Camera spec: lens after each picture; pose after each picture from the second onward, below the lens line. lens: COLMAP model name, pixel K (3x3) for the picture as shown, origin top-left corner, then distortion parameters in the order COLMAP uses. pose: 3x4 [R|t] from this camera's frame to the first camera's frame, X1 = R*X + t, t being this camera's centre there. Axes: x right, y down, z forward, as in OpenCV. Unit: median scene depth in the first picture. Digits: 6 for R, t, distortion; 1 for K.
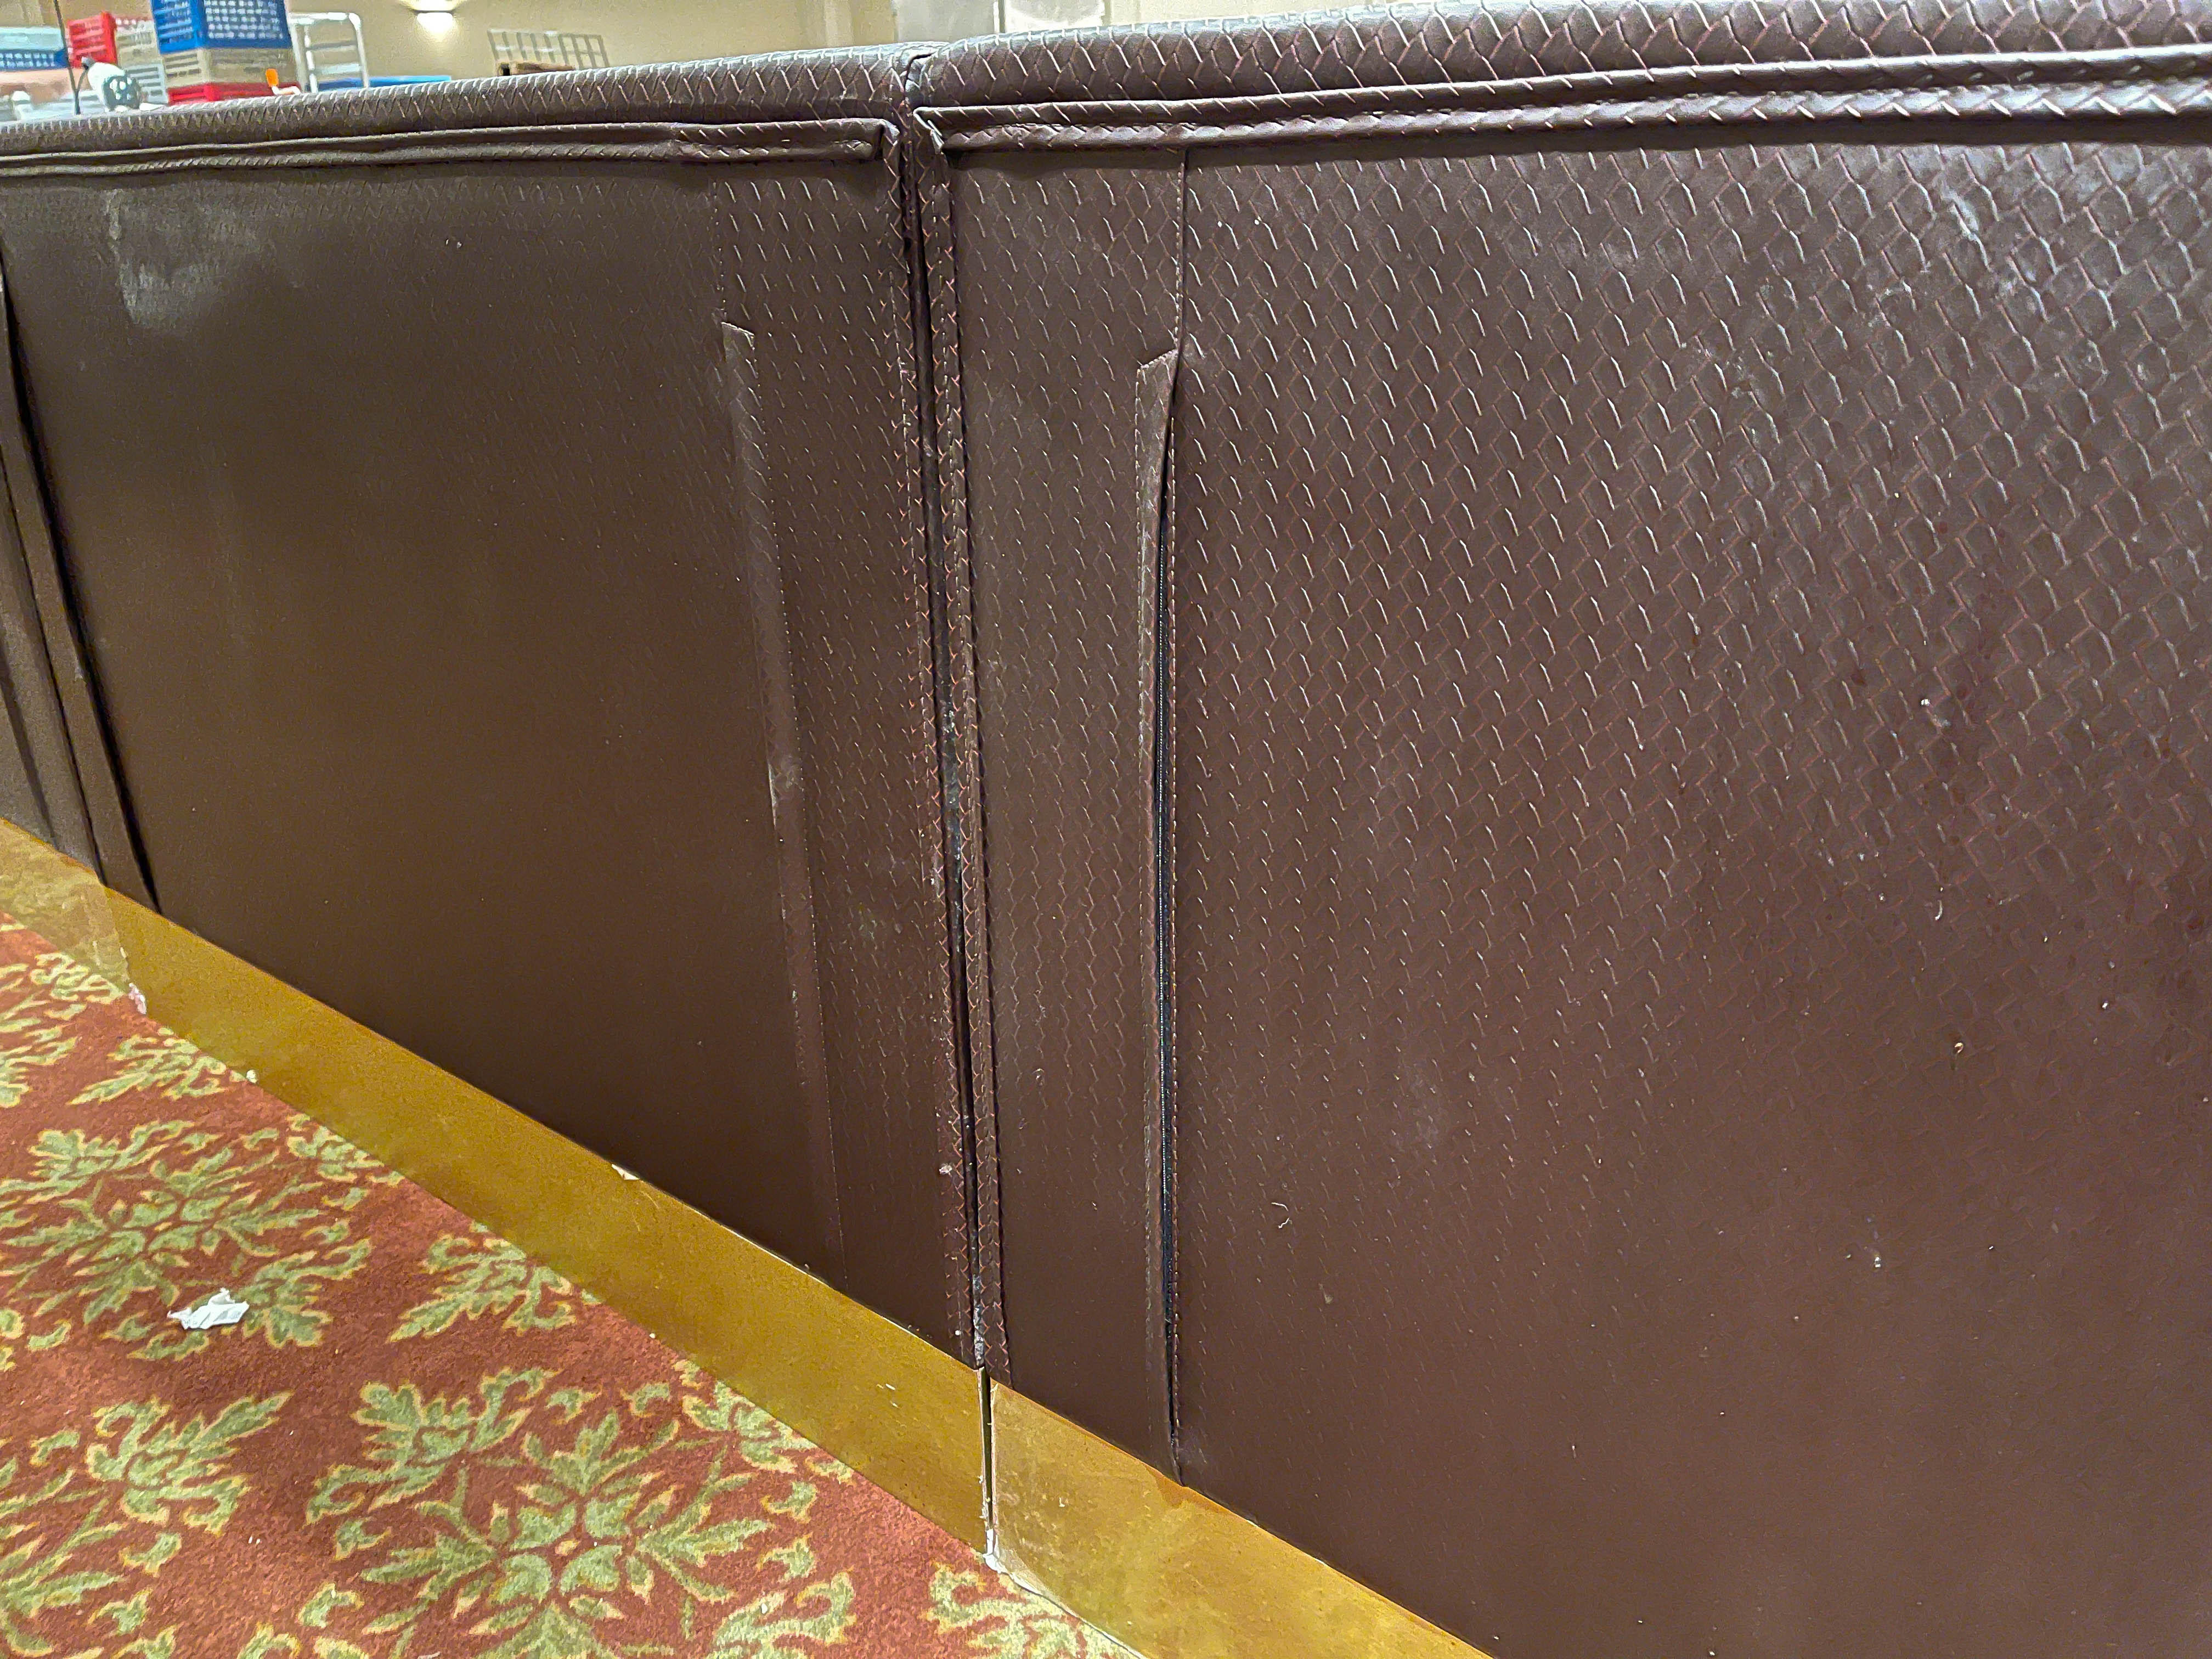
lens RADIAL K [[1707.2, 0, 1101.8], [0, 1707.2, 834.6], [0, 0, 1]] dist [0.058217, -0.070087]
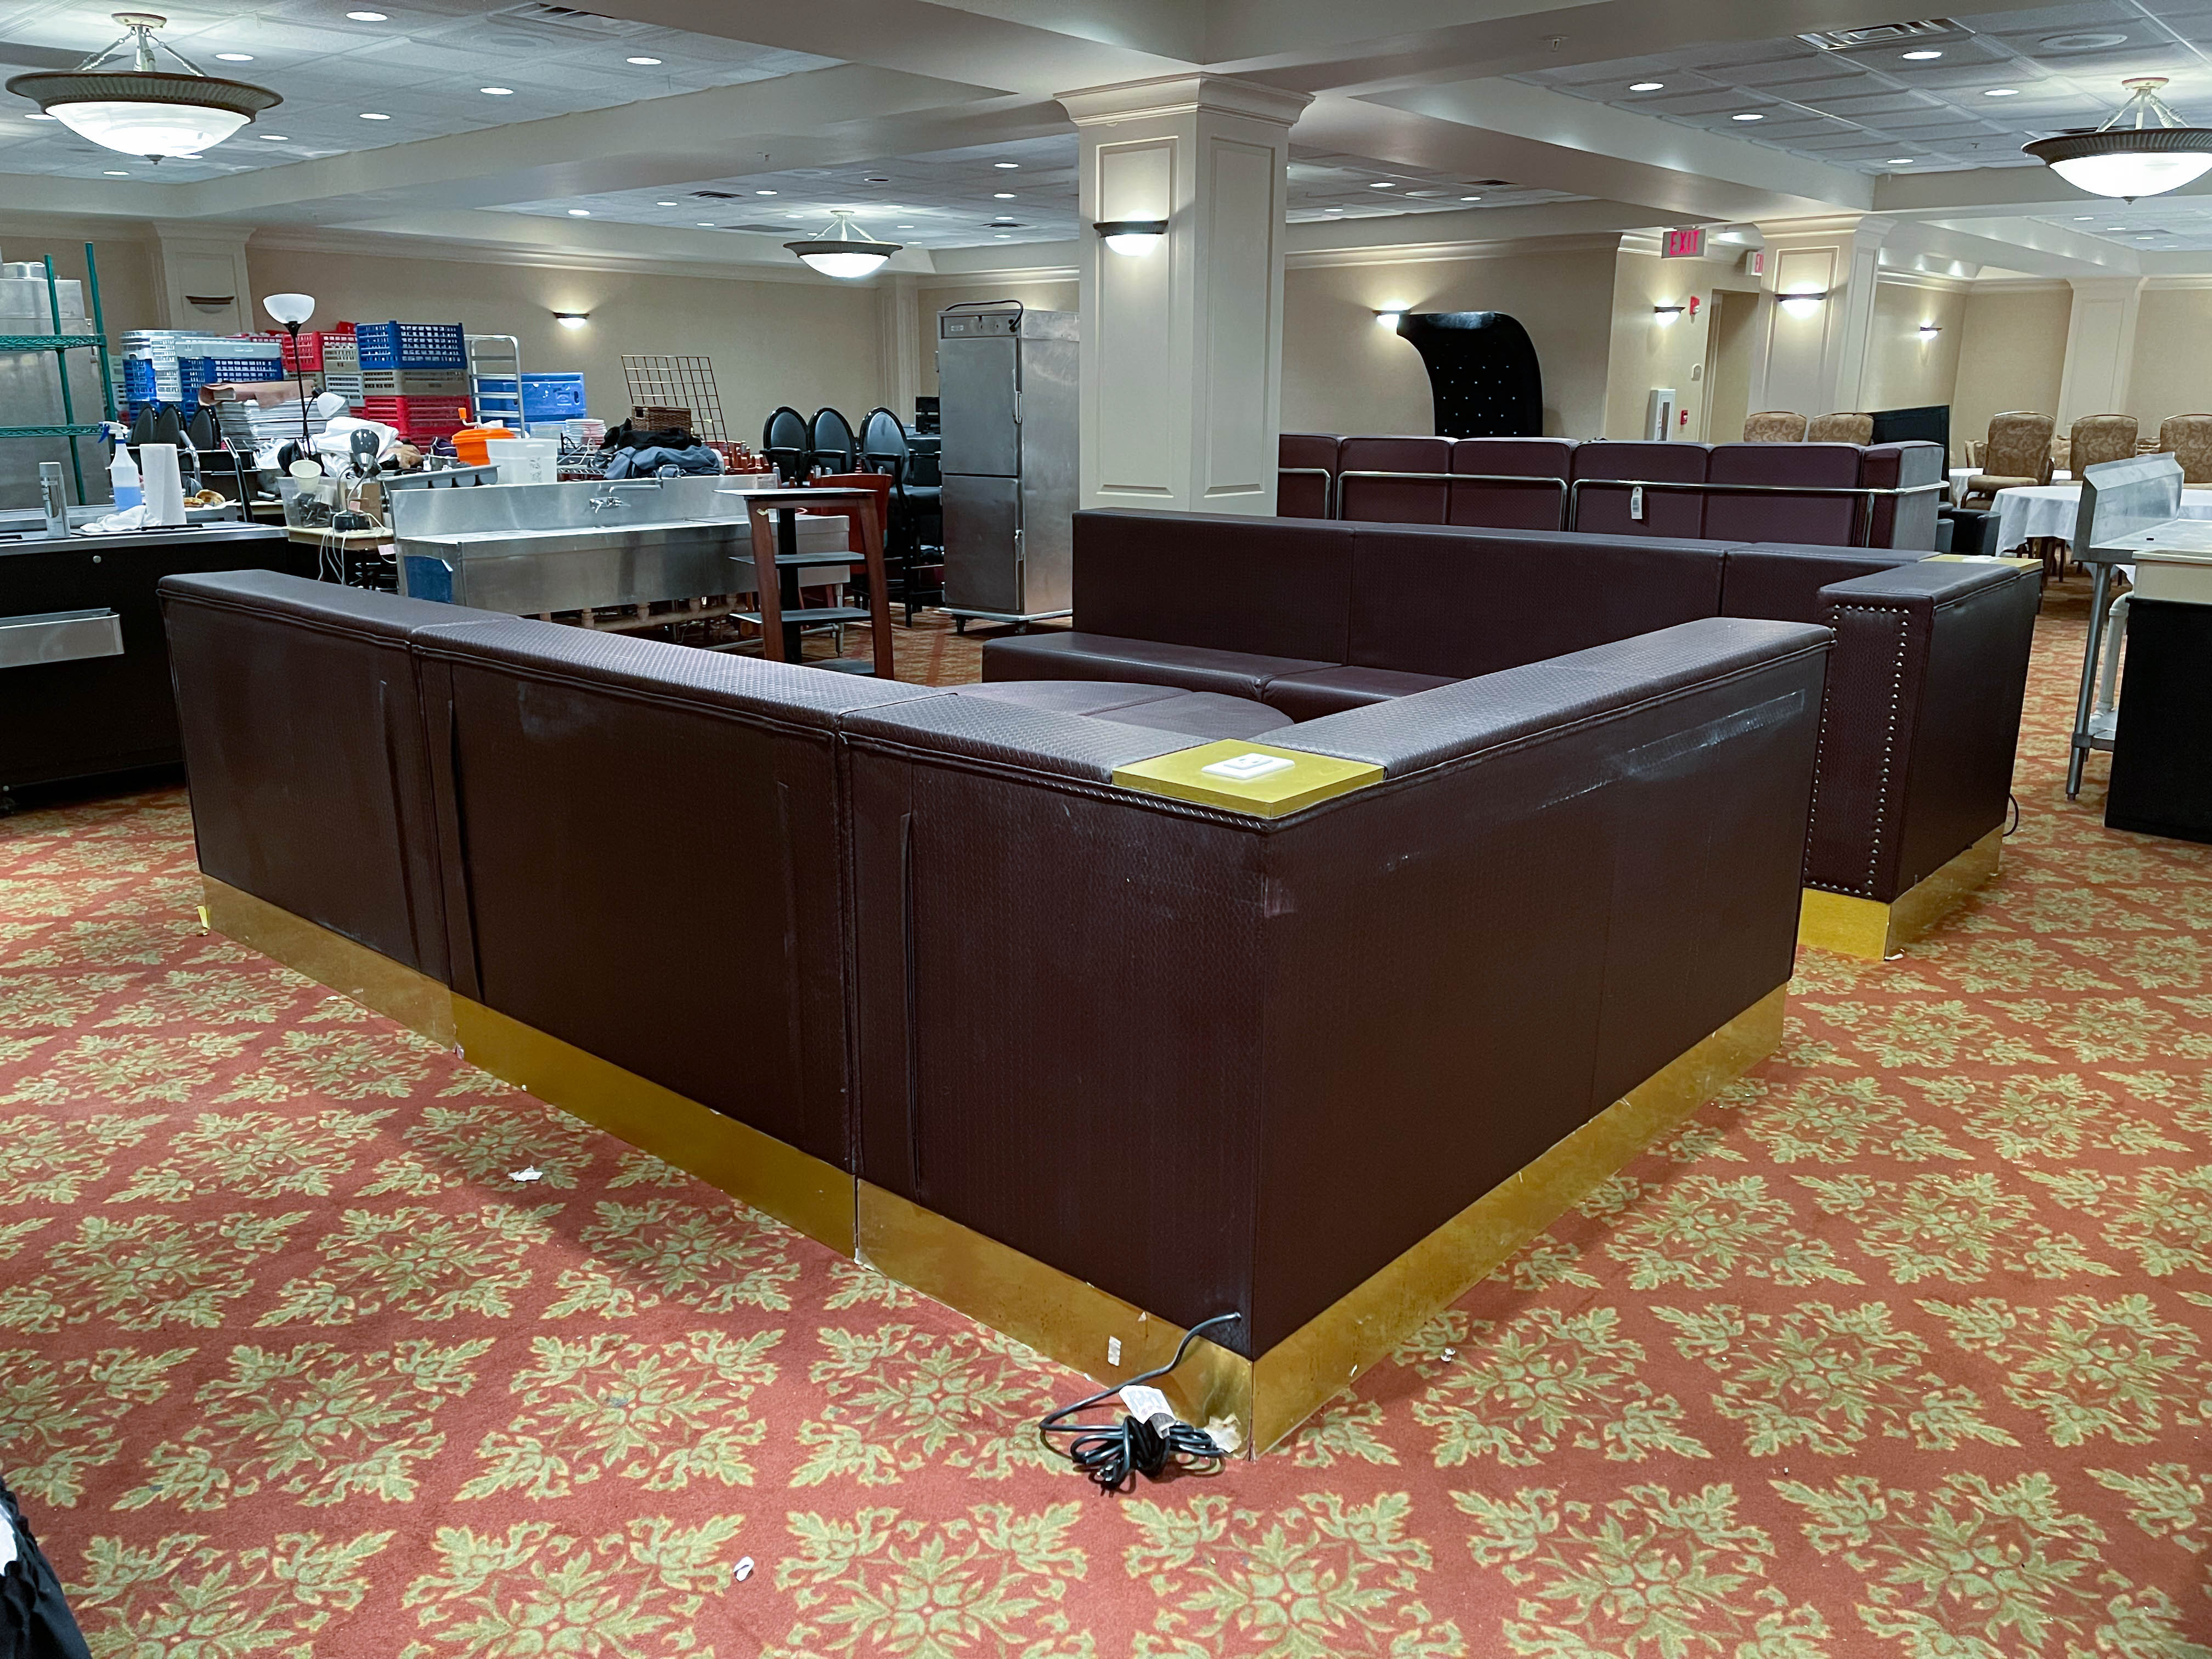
lens RADIAL K [[1707.2, 0, 1096.5], [0, 1707.2, 823.7], [0, 0, 1]] dist [0.058217, -0.070087]
pose [[0.998914, 0.032174, -0.033707, 0.310924], [-0.036077, 0.991824, -0.122411, 0.079851], [0.029492, 0.123494, 0.991907, -1.370835]]
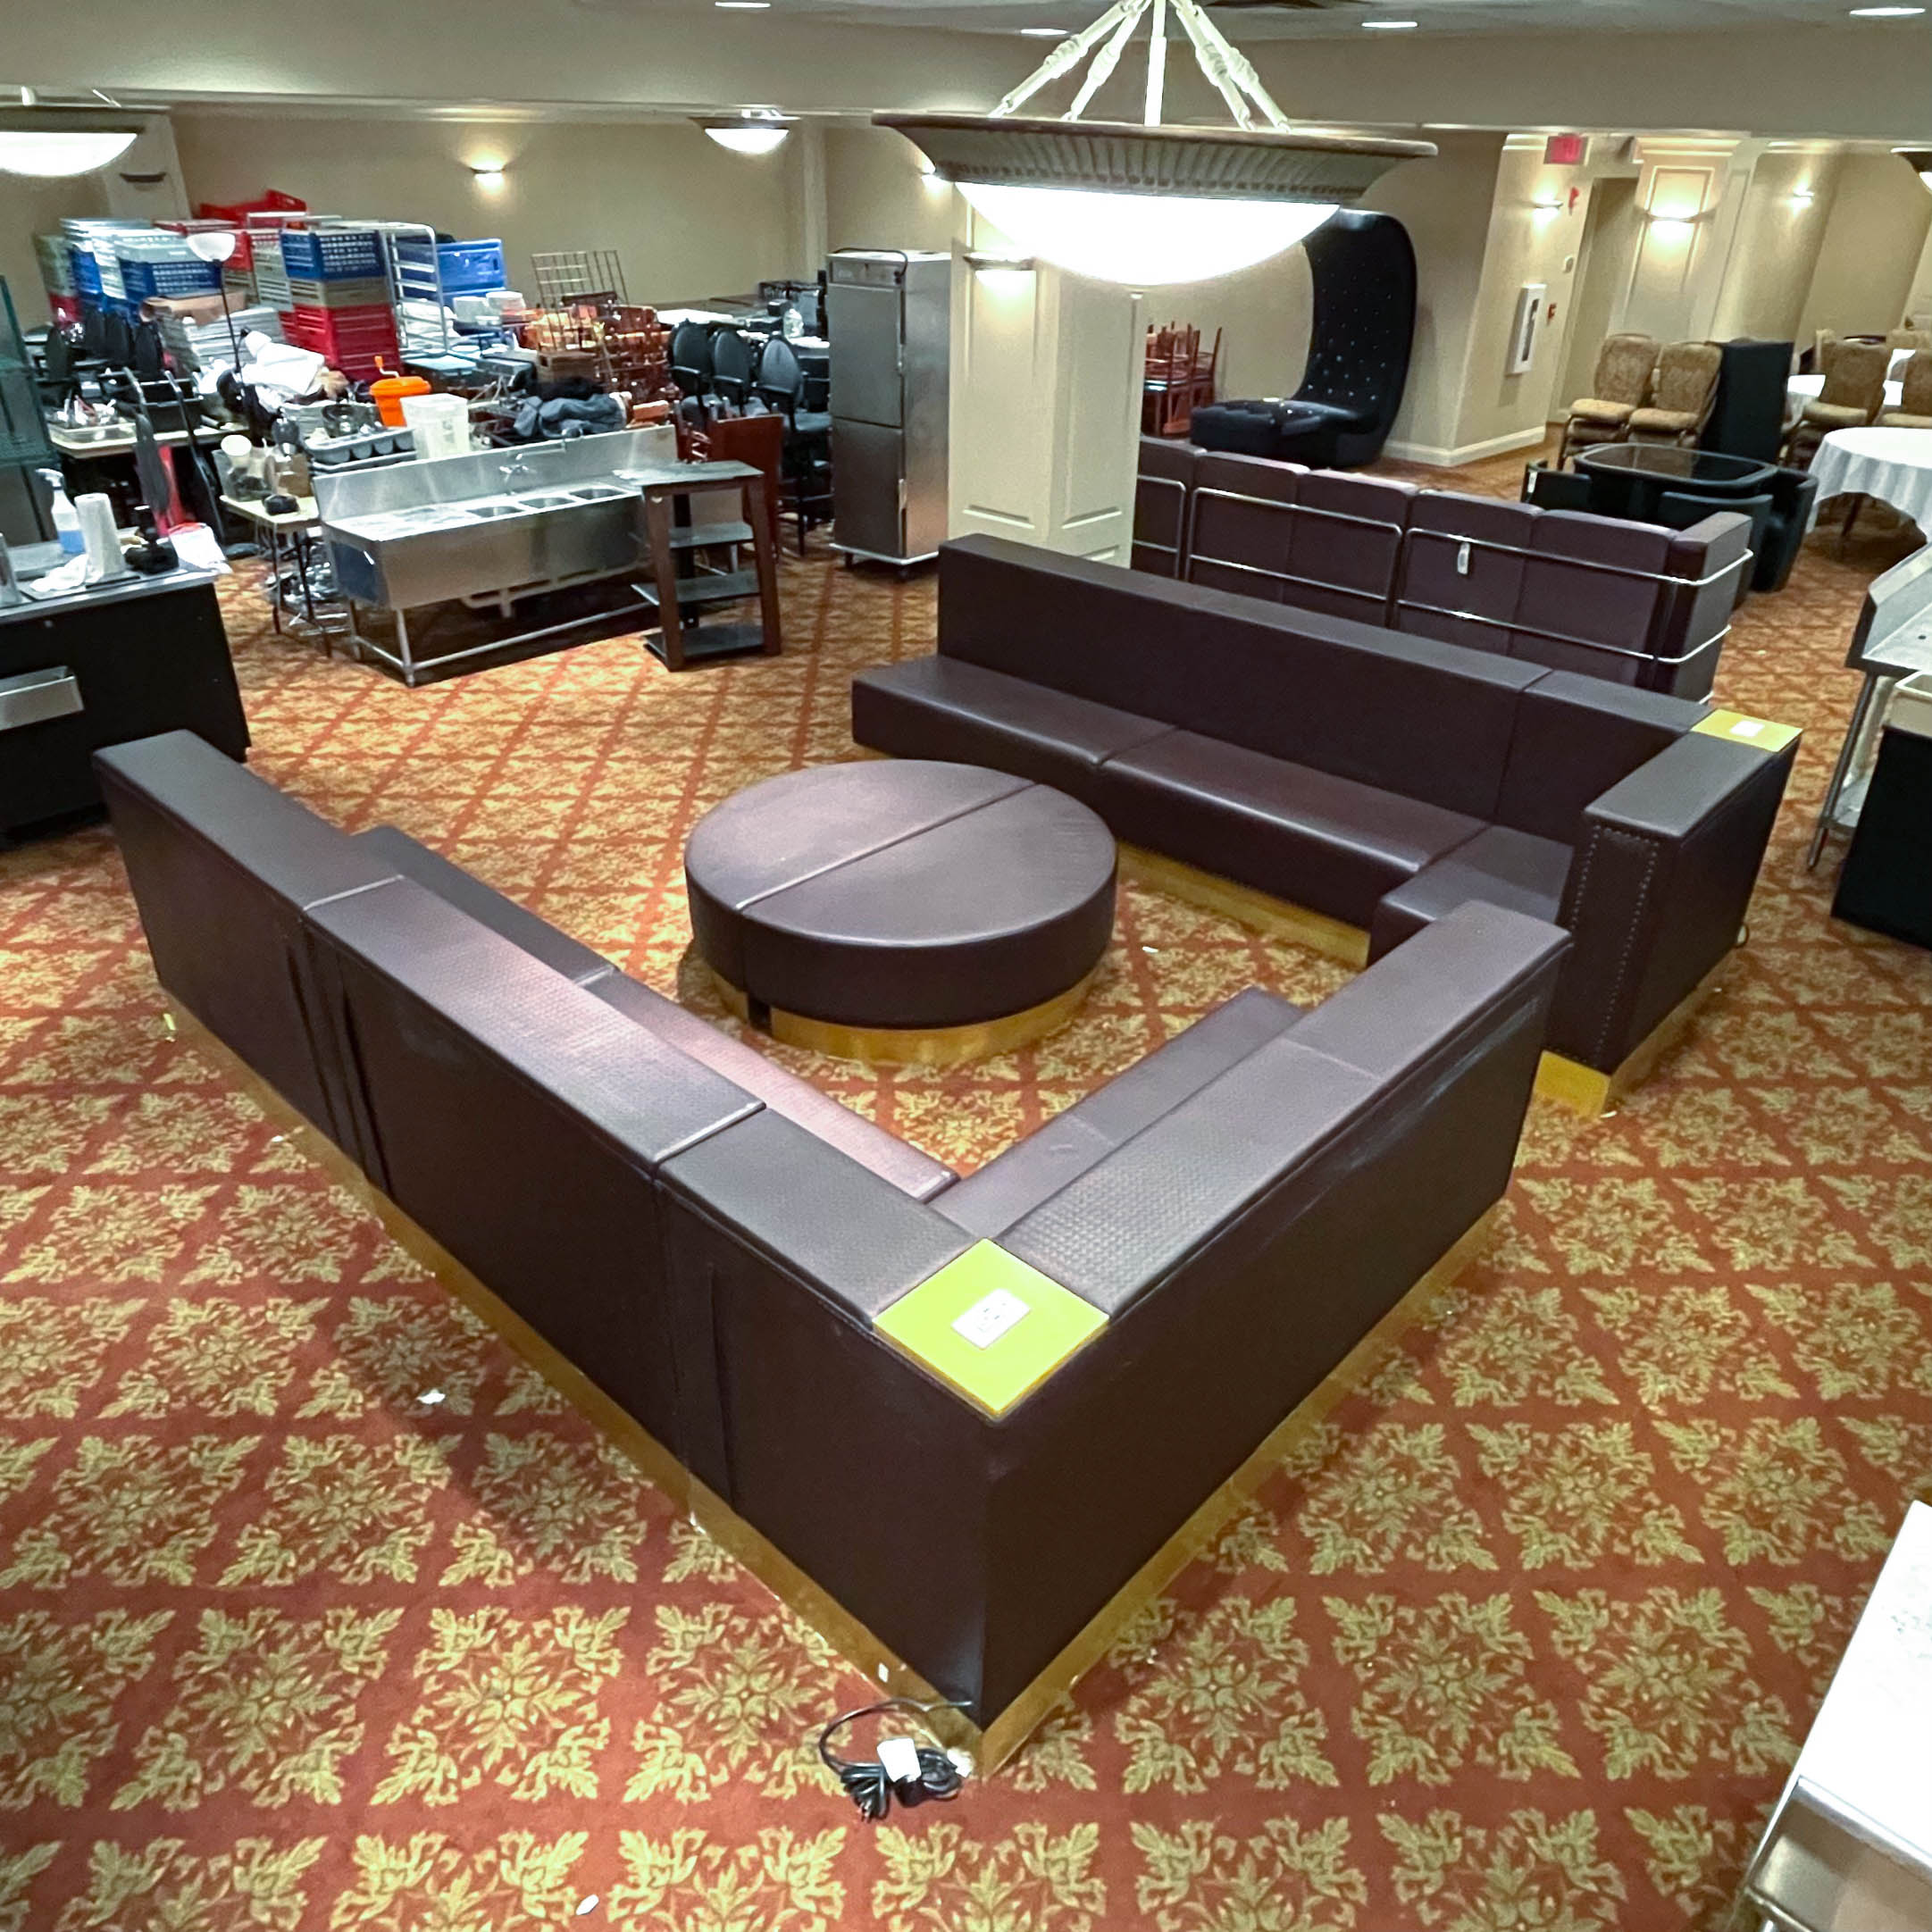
lens RADIAL K [[1488.4, 0, 978.0], [0, 1488.4, 979.9], [0, 0, 1]] dist [-0.007884, -0.007449]
pose [[0.997170, 0.066856, -0.034373, 0.426579], [-0.060874, 0.986412, 0.152599, -0.875528], [0.044108, -0.150075, 0.987690, -1.315218]]
